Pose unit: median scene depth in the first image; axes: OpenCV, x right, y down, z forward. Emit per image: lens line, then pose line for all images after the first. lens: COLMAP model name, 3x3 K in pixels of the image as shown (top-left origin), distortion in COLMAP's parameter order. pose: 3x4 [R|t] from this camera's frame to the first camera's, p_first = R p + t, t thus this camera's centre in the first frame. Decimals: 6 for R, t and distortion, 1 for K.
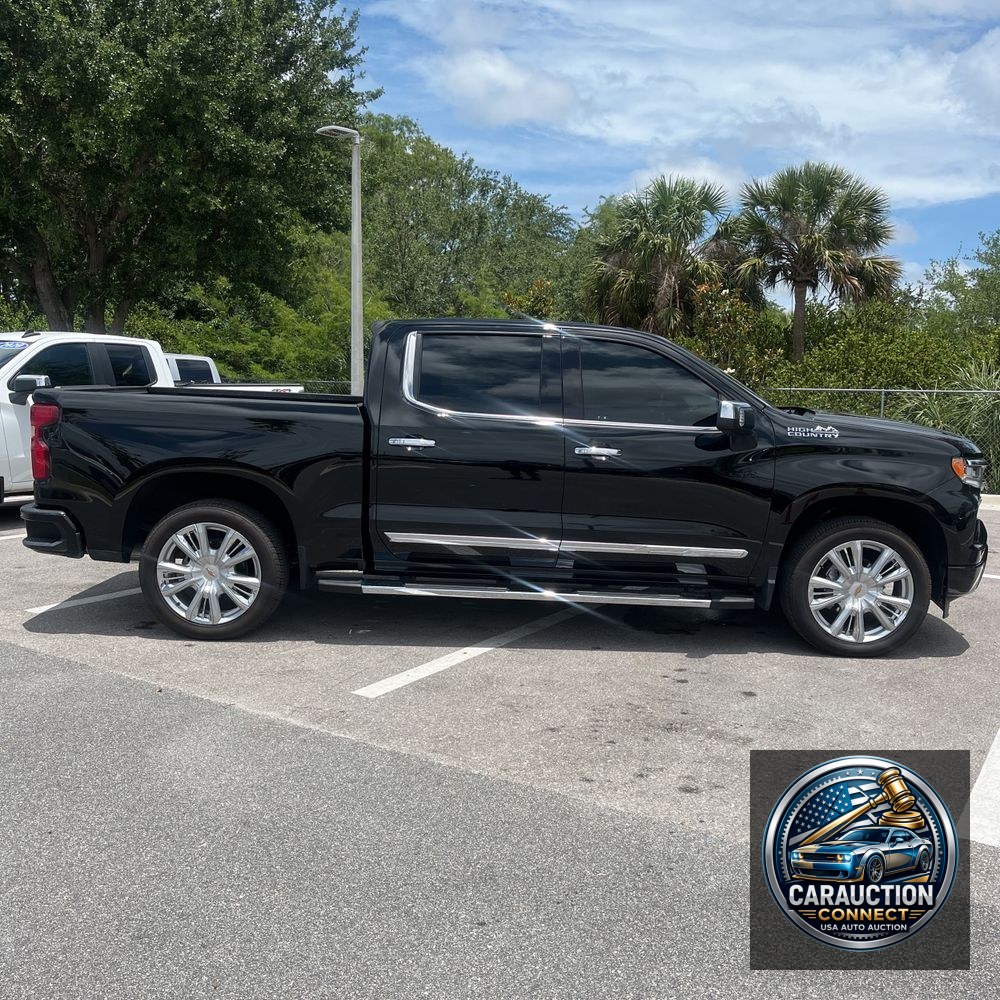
lens RADIAL K [[1088.8, 0, 500.9], [0, 1088.8, 496.2], [0, 0, 1]] dist [0.046286, 0.043196]
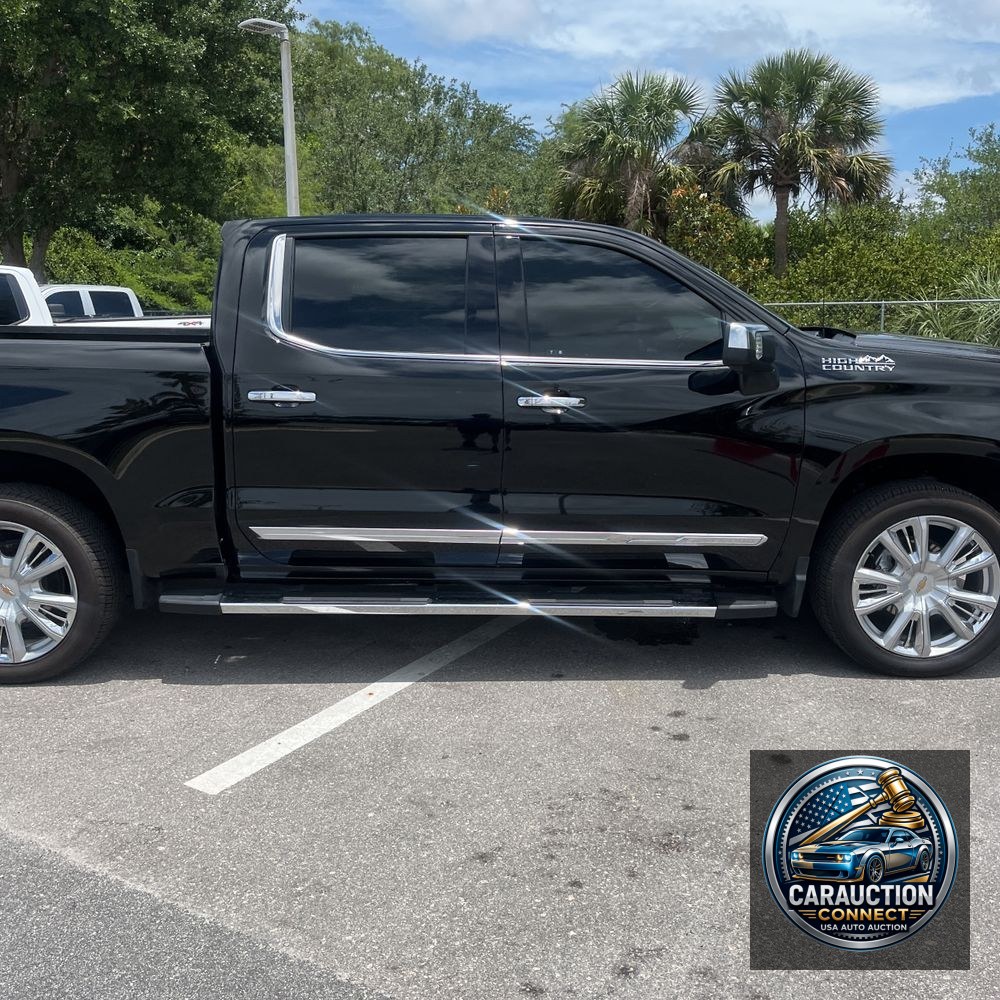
lens RADIAL K [[1017.0, 0, 503.0], [0, 1017.0, 486.5], [0, 0, 1]] dist [0.038851, -0.003272]
pose [[0.999312, -0.033423, 0.016060, 0.019105], [0.032215, 0.997002, 0.070357, -0.013782], [-0.018364, -0.069791, 0.997393, 0.143807]]
